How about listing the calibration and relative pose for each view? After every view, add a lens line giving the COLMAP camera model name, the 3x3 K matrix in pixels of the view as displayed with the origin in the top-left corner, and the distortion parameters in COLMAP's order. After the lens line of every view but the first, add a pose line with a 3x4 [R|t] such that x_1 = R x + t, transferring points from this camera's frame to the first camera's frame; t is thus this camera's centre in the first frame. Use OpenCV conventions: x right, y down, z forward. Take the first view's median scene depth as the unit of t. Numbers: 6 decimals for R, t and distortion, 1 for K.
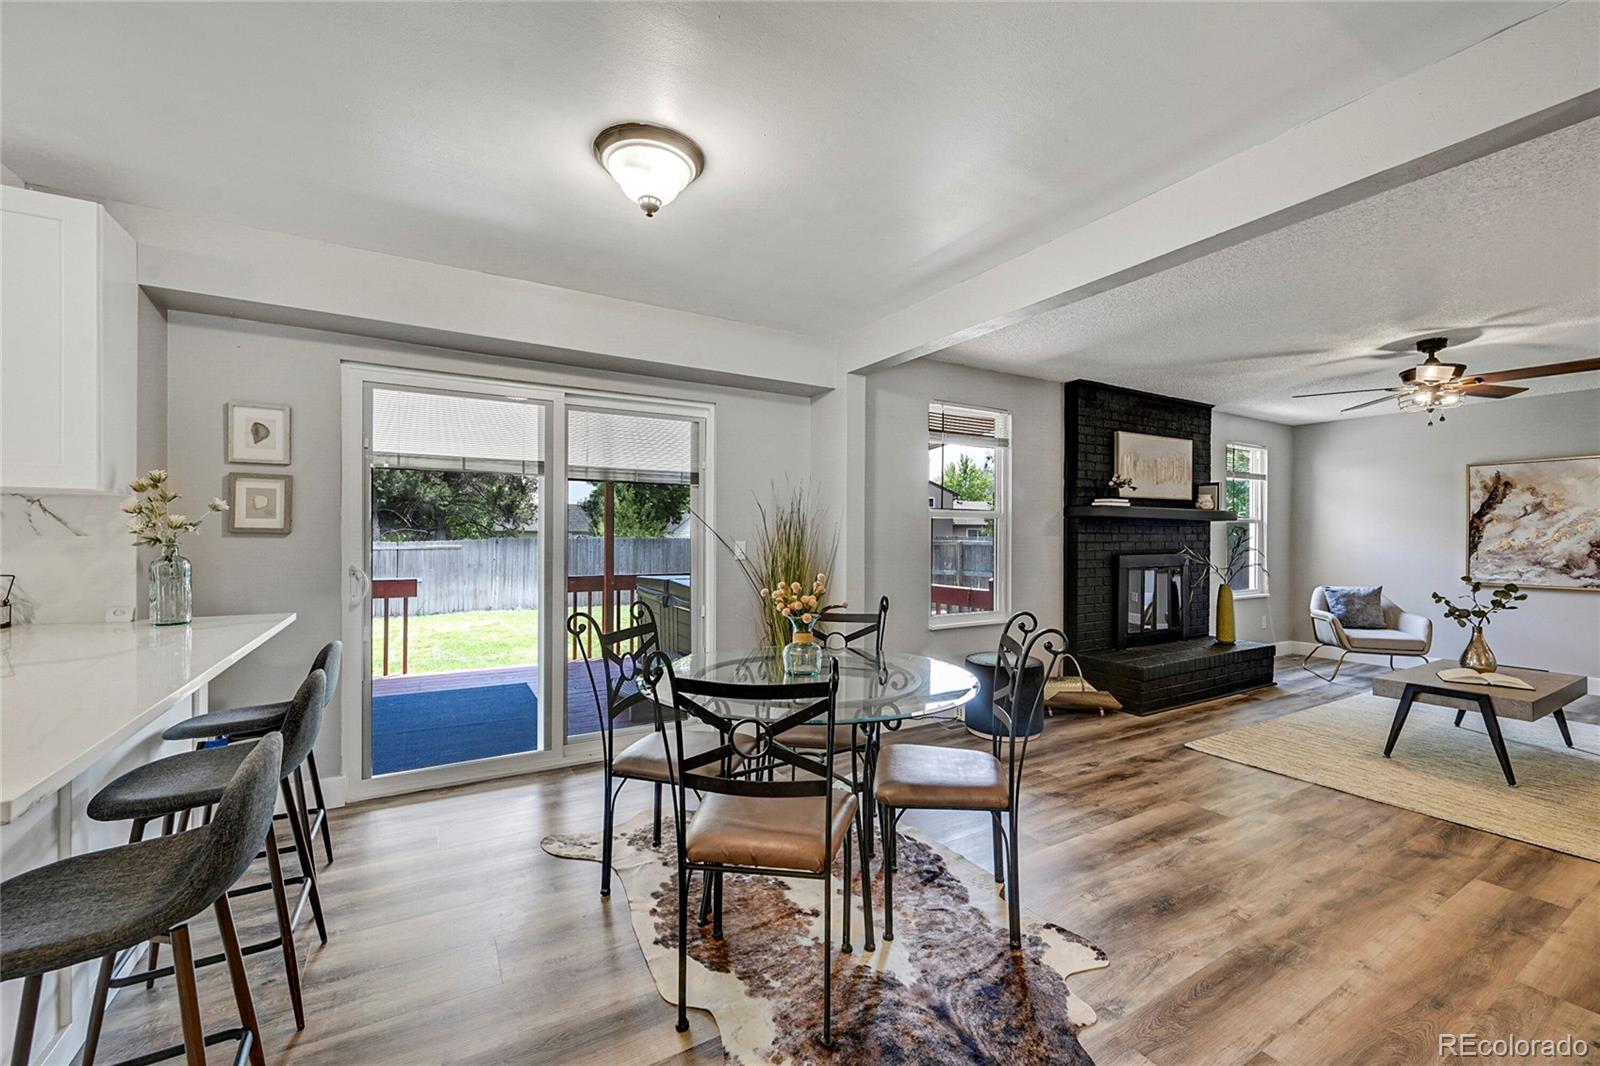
lens RADIAL K [[637.1, 0, 783.4], [0, 637.1, 536.0], [0, 0, 1]] dist [-0.001651, 0.000021]
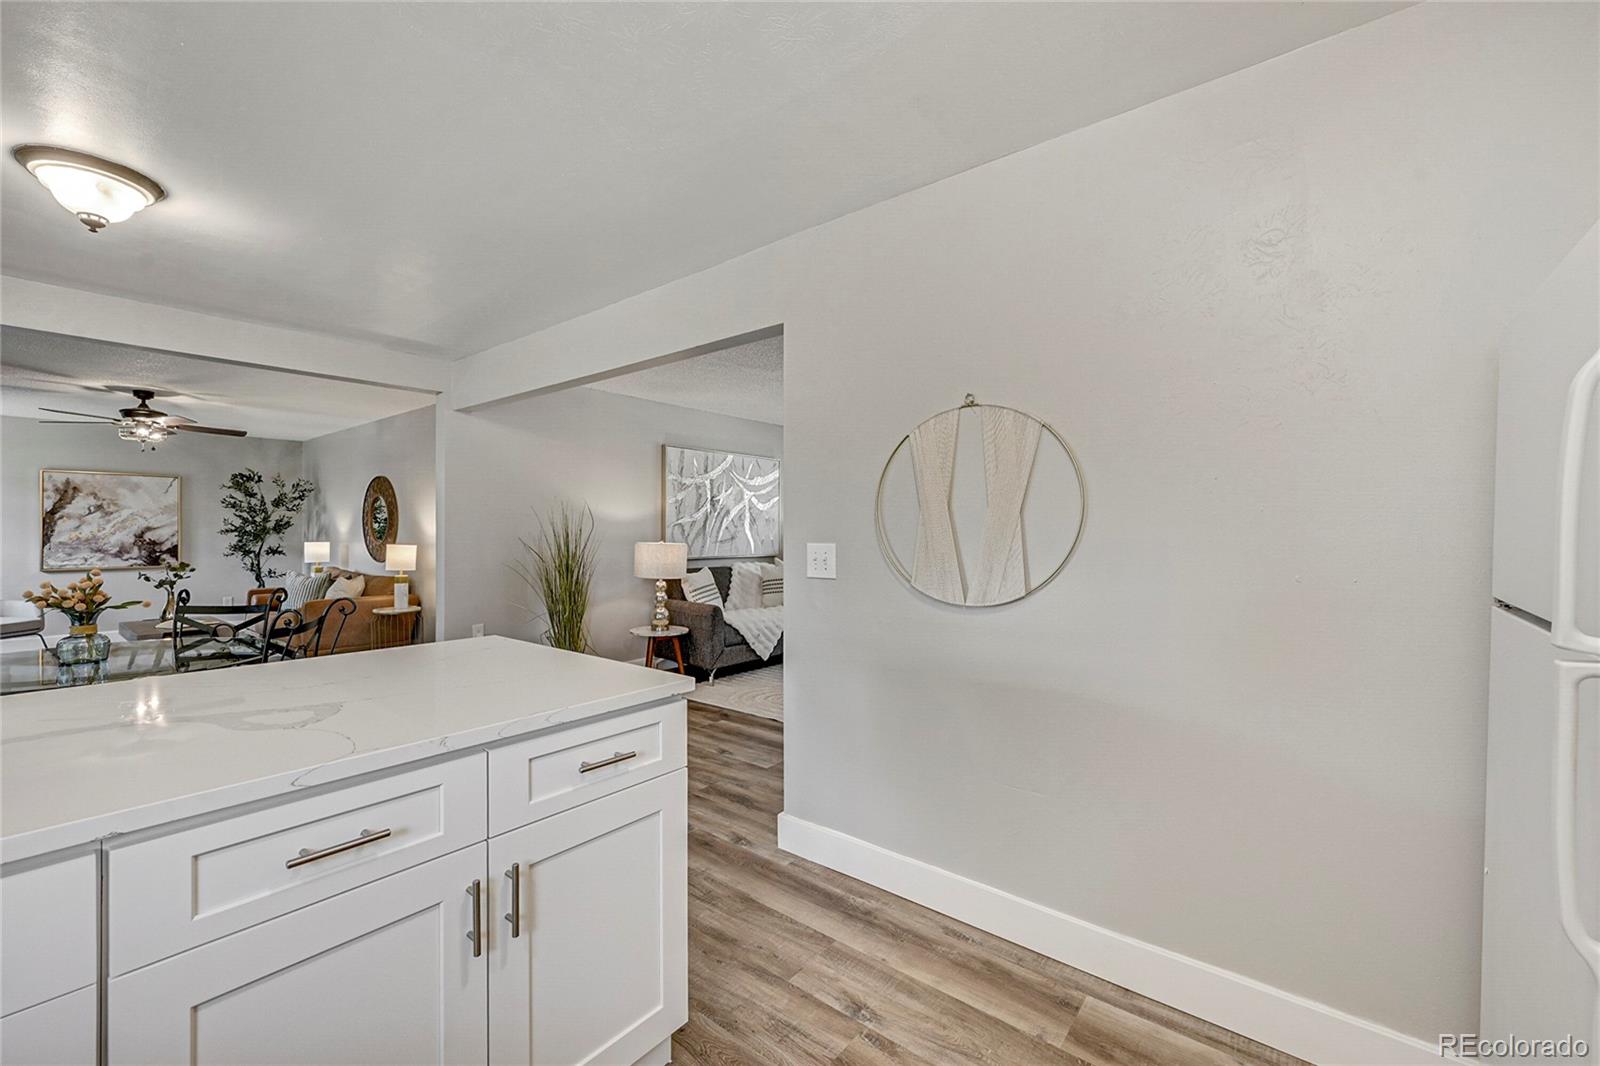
lens RADIAL K [[637.1, 0, 816.0], [0, 637.1, 544.3], [0, 0, 1]] dist [-0.001651, 0.000021]
pose [[-0.386895, -0.024176, 0.921807, -0.637845], [-0.002625, 0.999681, 0.025117, -0.007627], [-0.922120, 0.007298, -0.386836, 0.137399]]
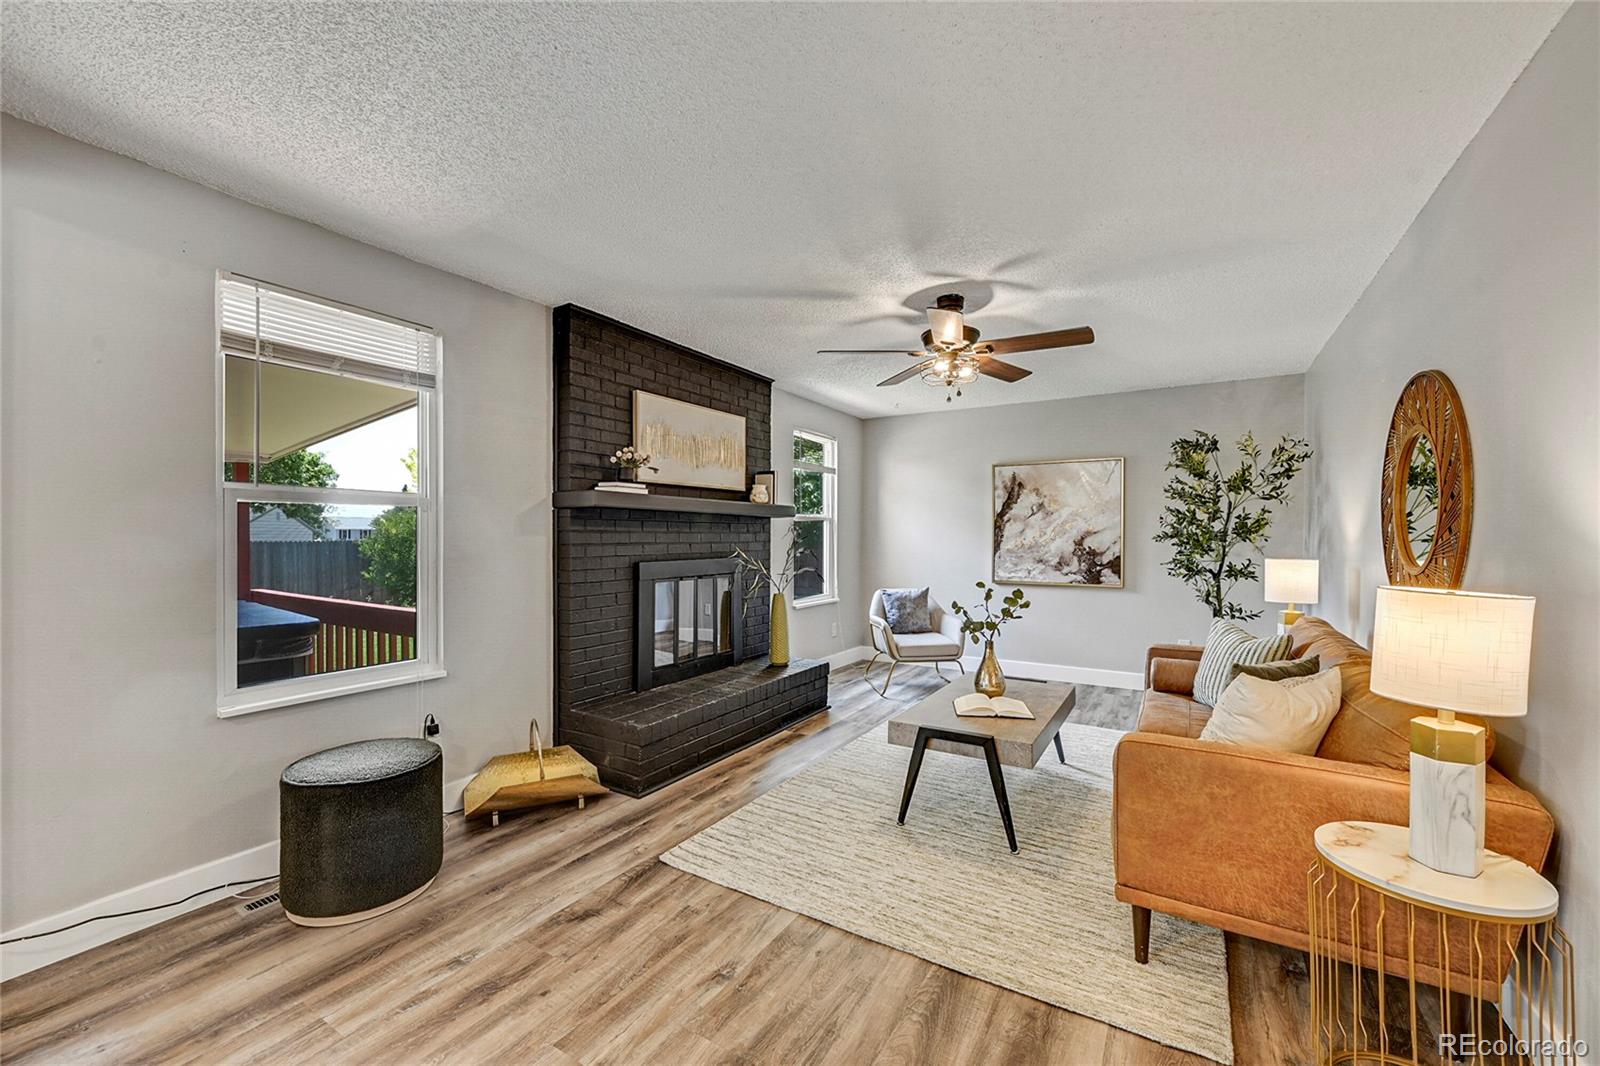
lens RADIAL K [[637.1, 0, 803.4], [0, 637.1, 540.5], [0, 0, 1]] dist [-0.001651, 0.000021]
pose [[0.873024, -0.004957, 0.487652, 0.341940], [0.001659, 0.999973, 0.007195, 0.000918], [-0.487674, -0.005473, 0.873008, 0.281328]]
